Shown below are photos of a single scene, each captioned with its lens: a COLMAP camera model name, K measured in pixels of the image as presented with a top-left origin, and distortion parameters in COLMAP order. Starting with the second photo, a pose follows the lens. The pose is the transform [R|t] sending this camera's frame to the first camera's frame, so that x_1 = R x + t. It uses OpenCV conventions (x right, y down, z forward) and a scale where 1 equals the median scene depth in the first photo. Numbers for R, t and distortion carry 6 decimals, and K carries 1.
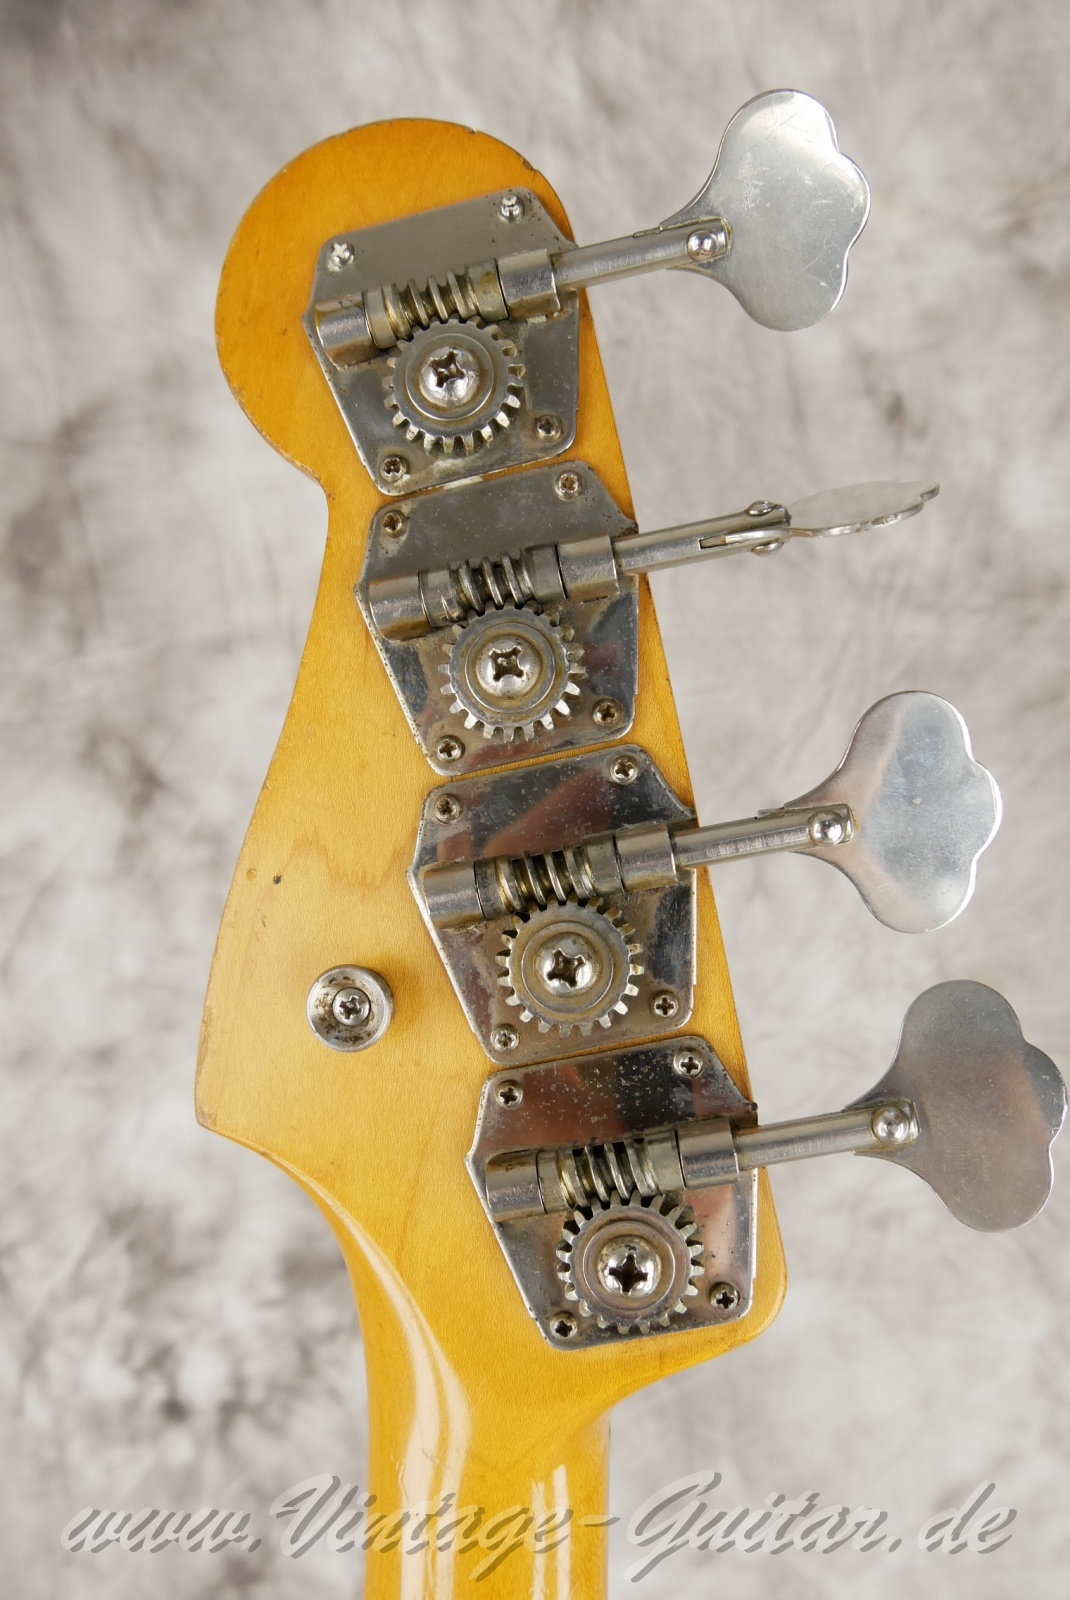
lens RADIAL K [[1328.3, 0, 519.6], [0, 1328.3, 783.6], [0, 0, 1]] dist [-0.075837, 0.037903]
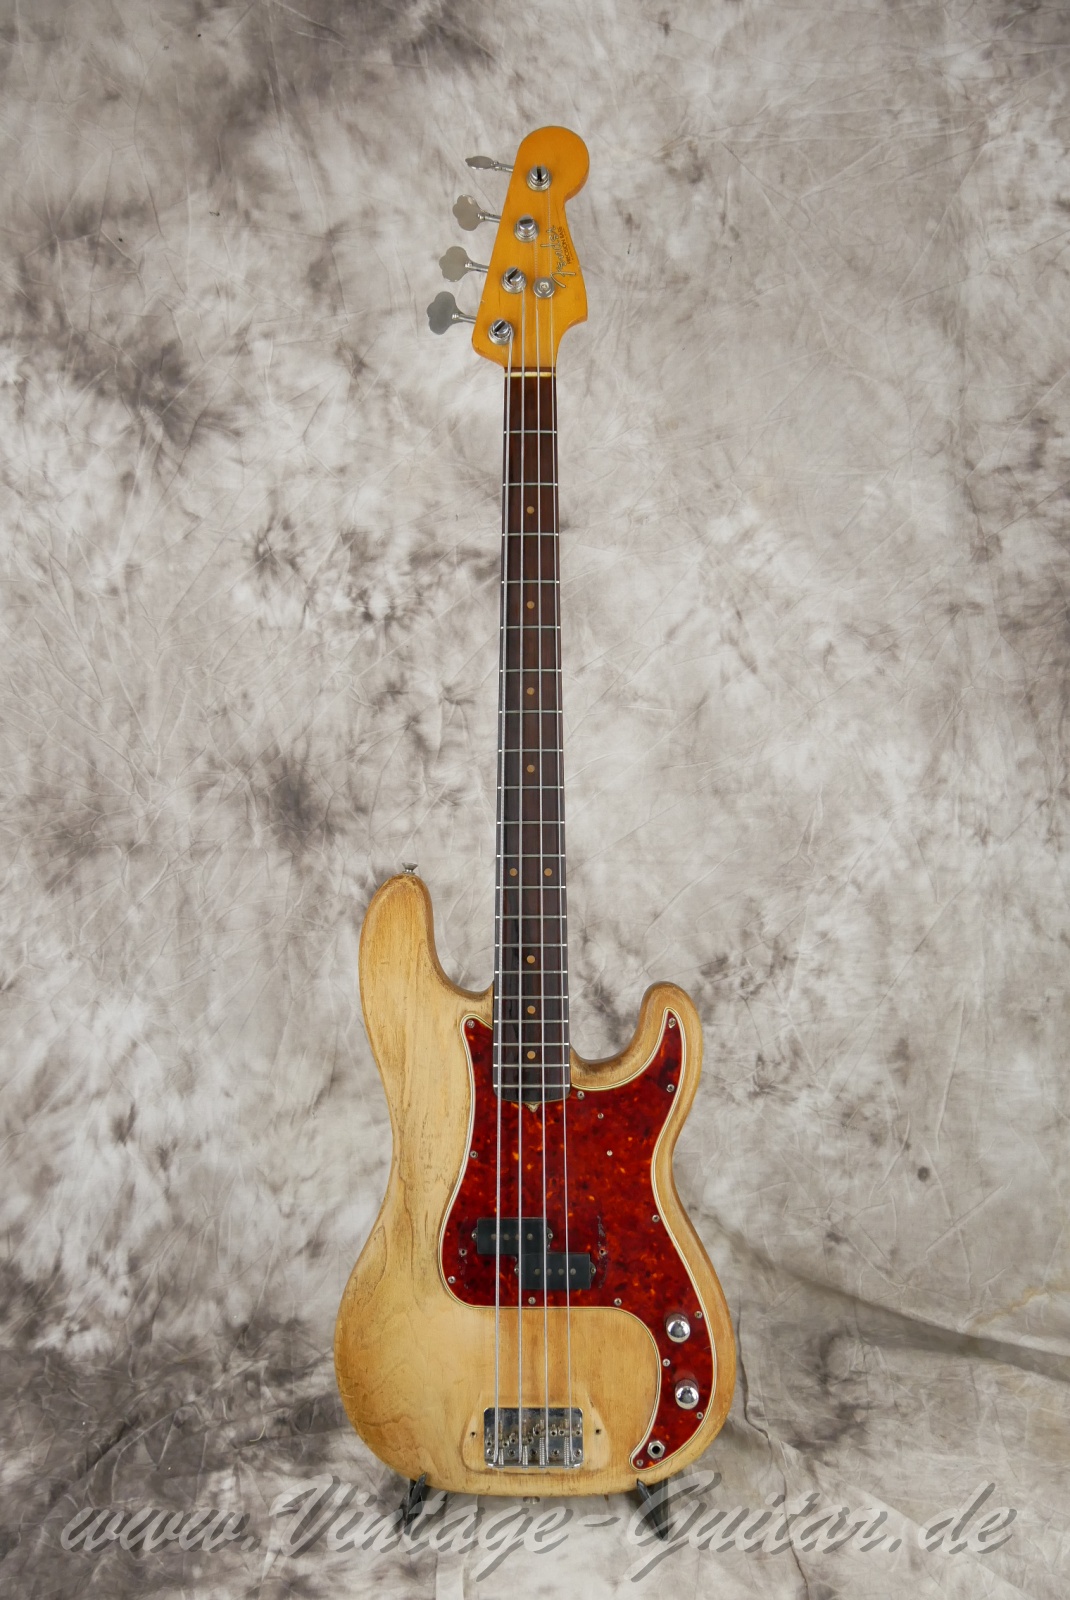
lens RADIAL K [[1328.3, 0, 514.6], [0, 1328.3, 788.9], [0, 0, 1]] dist [-0.075837, 0.037903]
pose [[0.997702, -0.023946, 0.063376, -0.161954], [0.026627, 0.998771, -0.041807, 0.983931], [-0.062297, 0.043399, 0.997114, -1.643362]]
